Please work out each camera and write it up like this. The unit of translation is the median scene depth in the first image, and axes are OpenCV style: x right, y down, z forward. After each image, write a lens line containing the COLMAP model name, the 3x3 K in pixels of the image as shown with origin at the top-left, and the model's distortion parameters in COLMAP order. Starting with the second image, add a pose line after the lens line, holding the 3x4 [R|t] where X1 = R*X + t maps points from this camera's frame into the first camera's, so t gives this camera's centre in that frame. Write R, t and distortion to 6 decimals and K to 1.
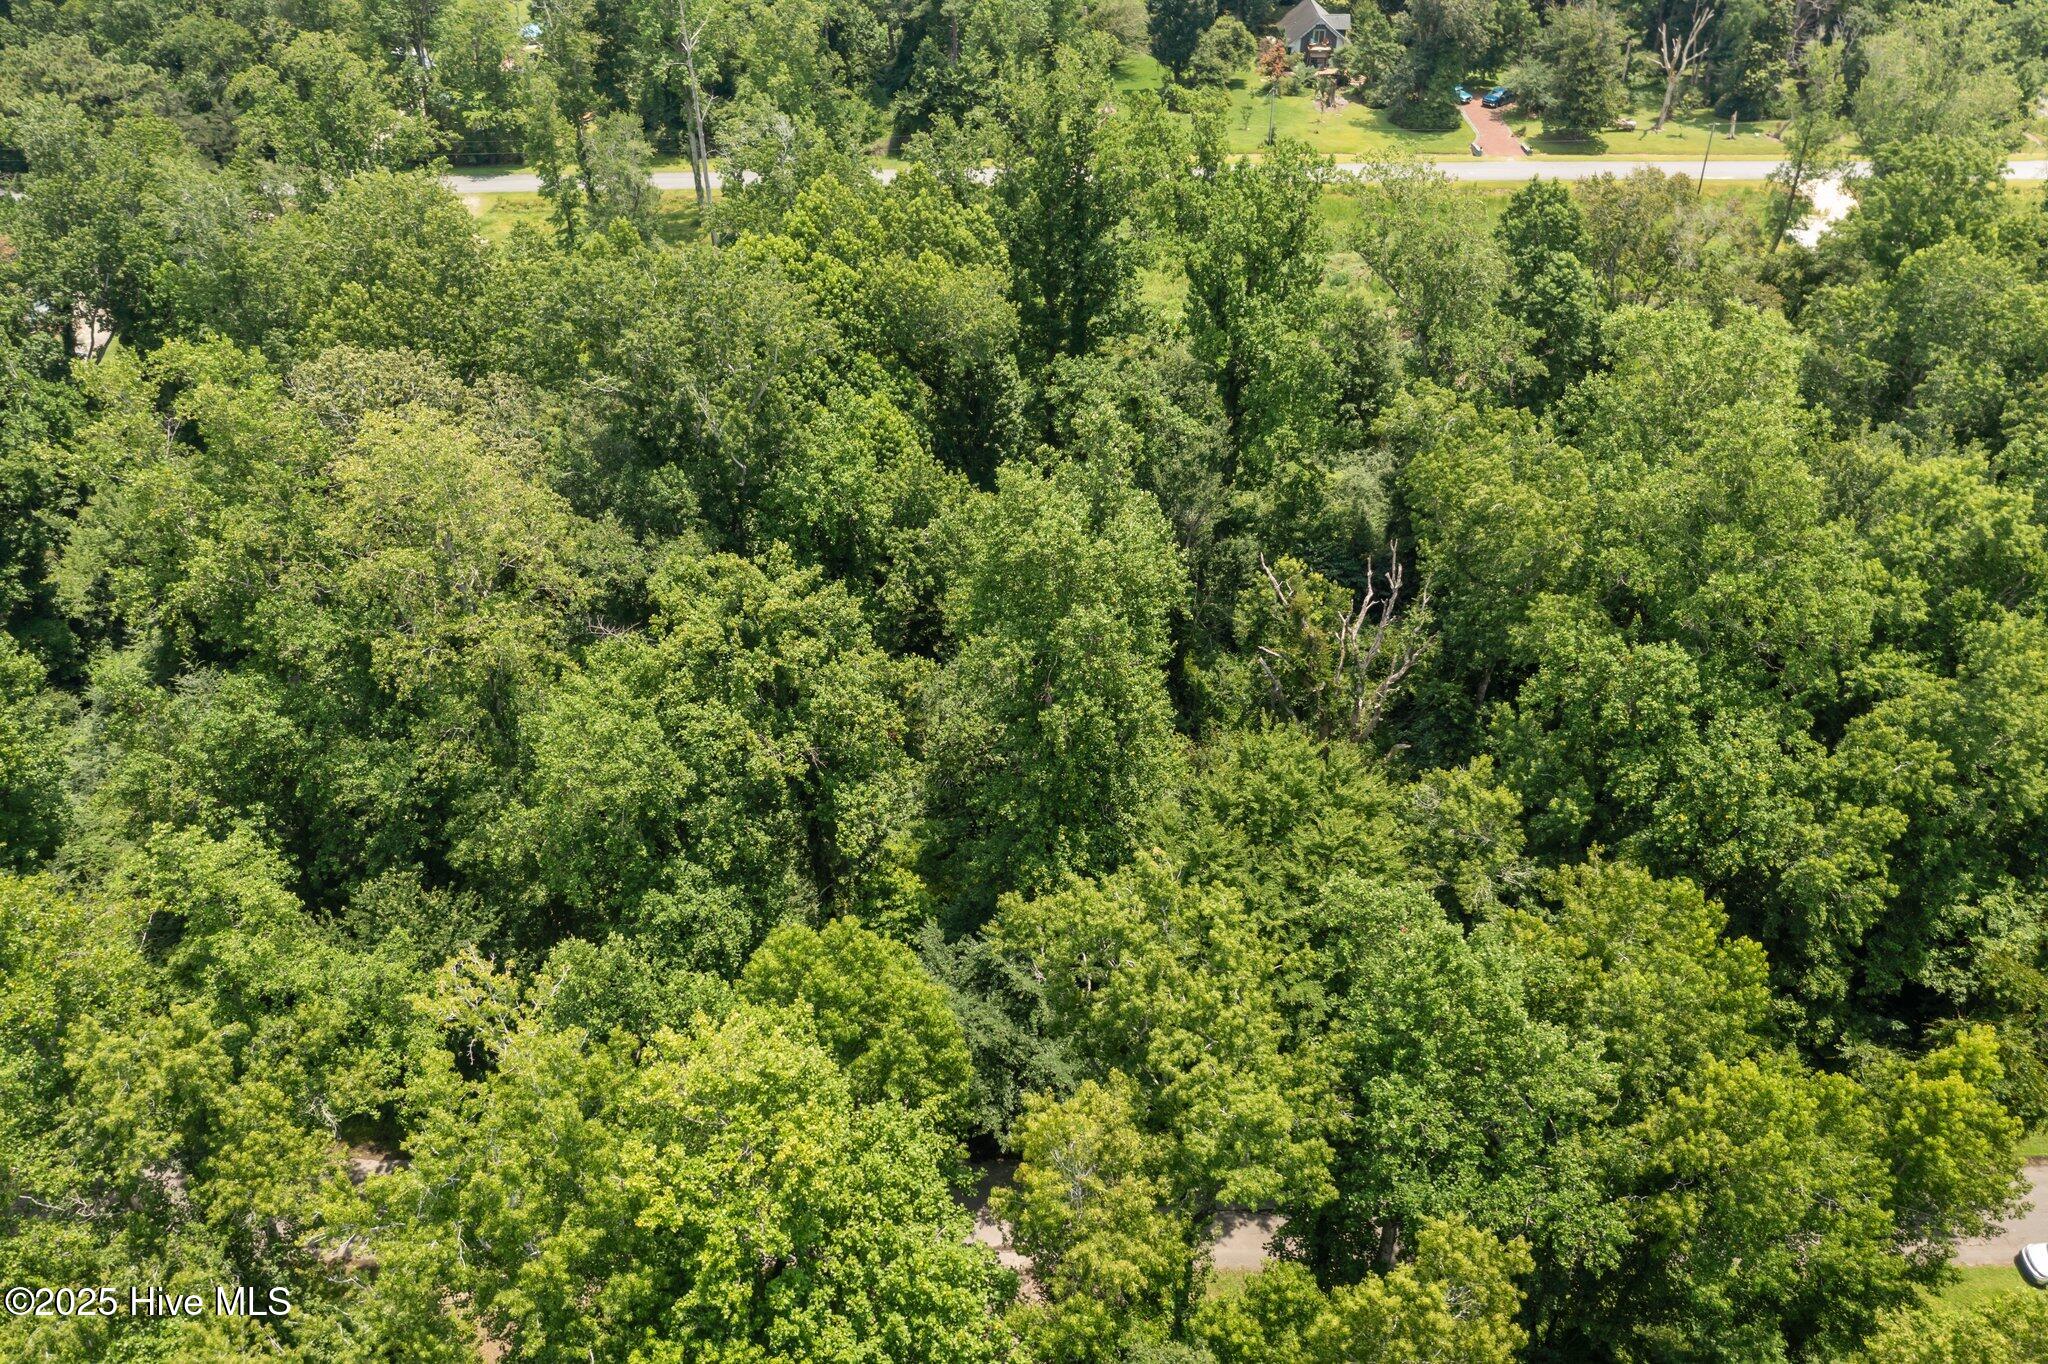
lens RADIAL K [[1621.9, 0, 1017.3], [0, 1621.9, 680.4], [0, 0, 1]] dist [-0.009263, -0.002644]
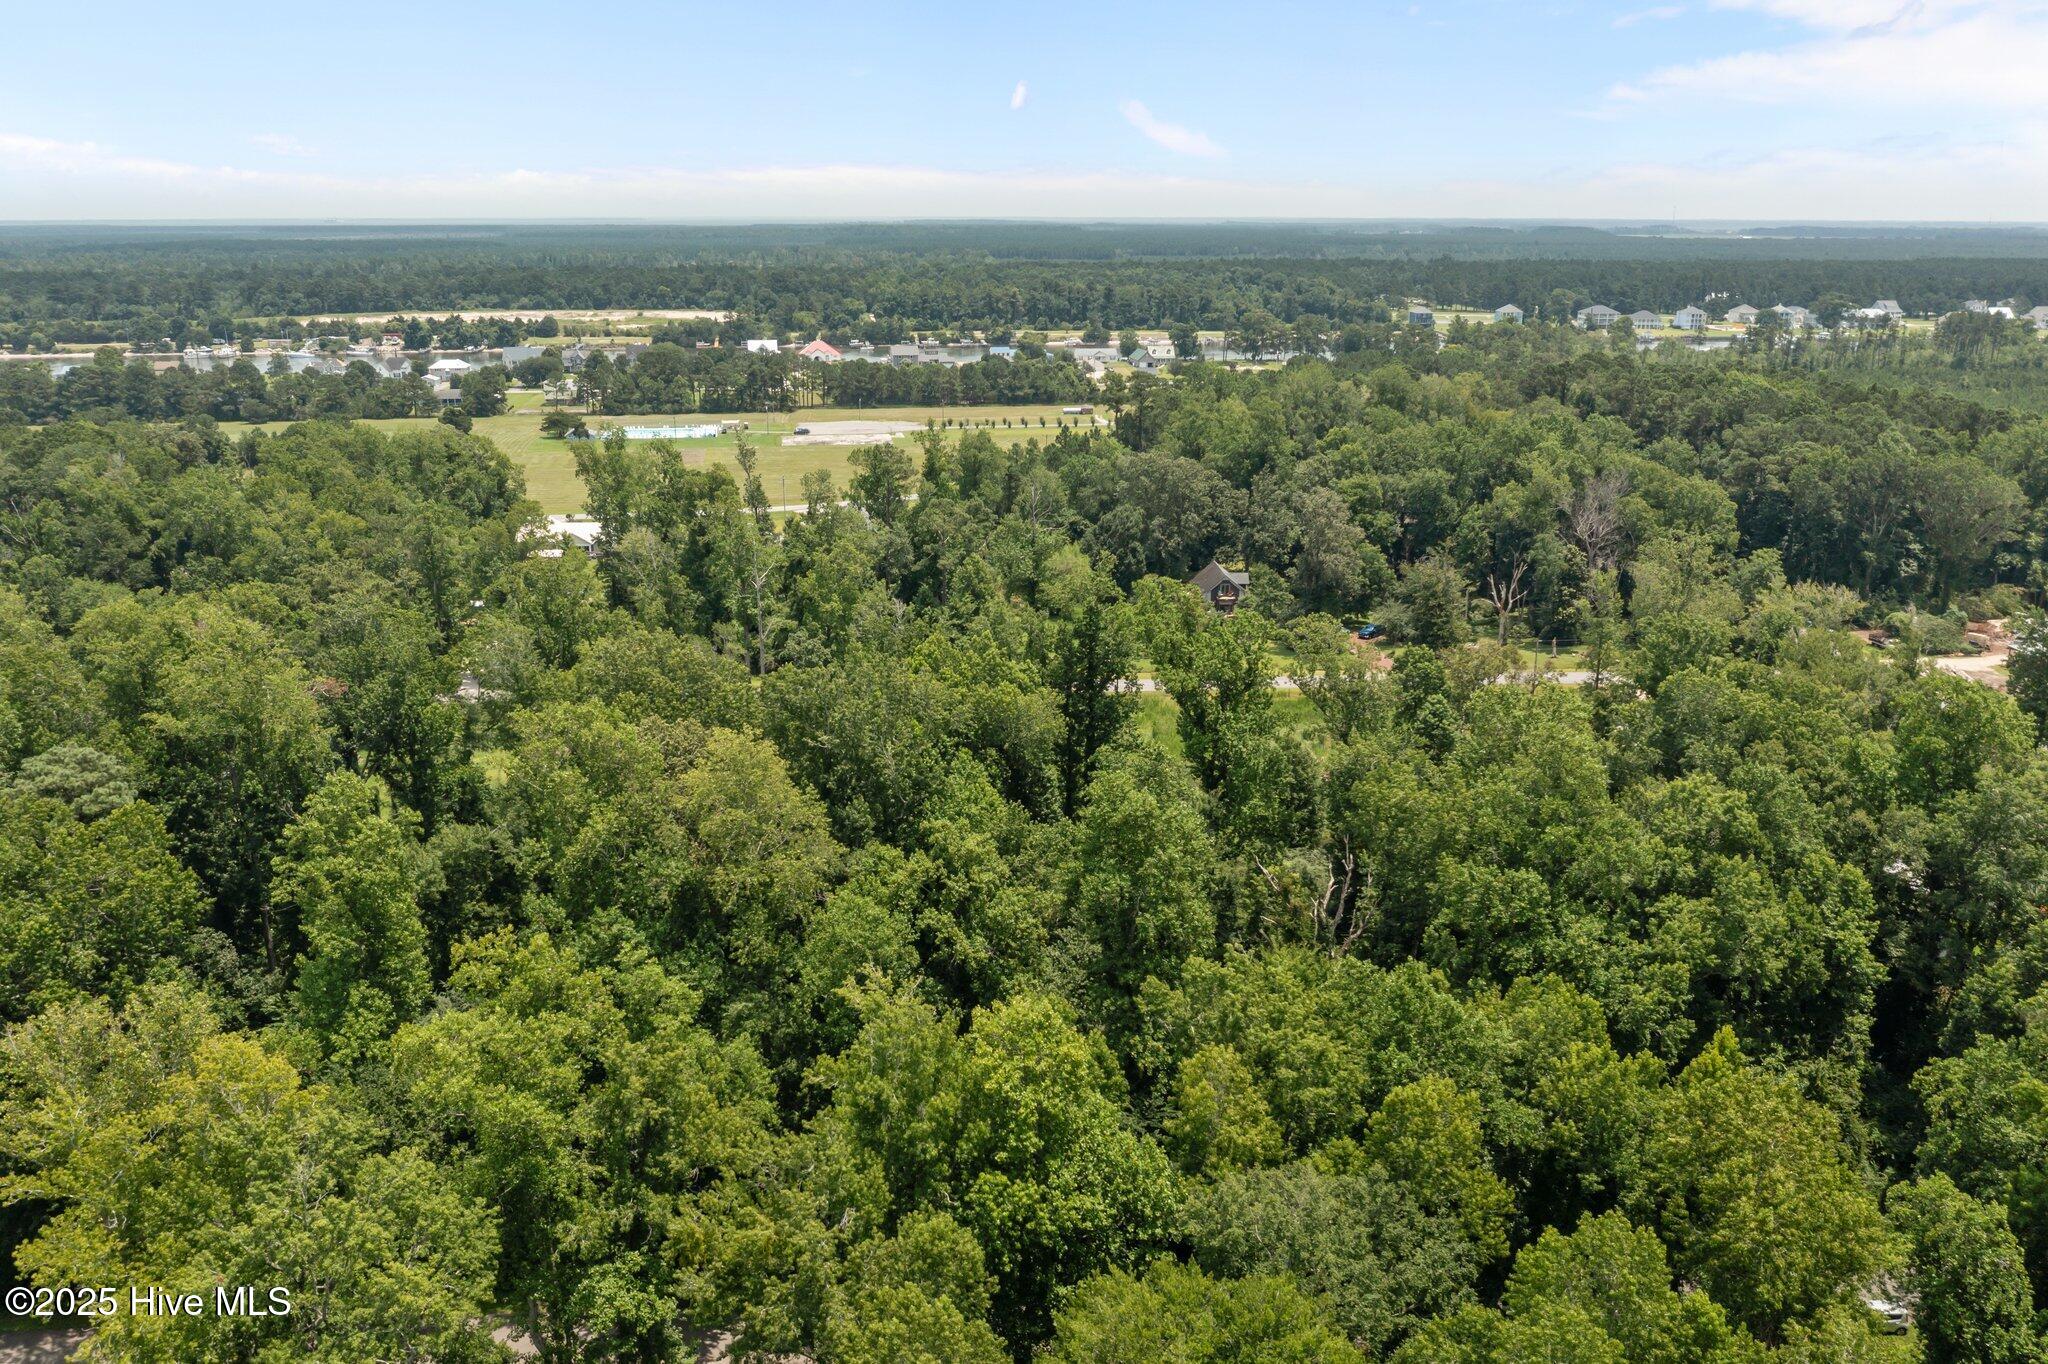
lens RADIAL K [[1641.4, 0, 1017.3], [0, 1641.4, 680.2], [0, 0, 1]] dist [-0.010191, -0.008662]
pose [[0.997742, -0.006721, 0.066826, -0.134781], [0.029310, 0.938807, -0.343193, 0.226498], [-0.060431, 0.344377, 0.936885, -0.358498]]
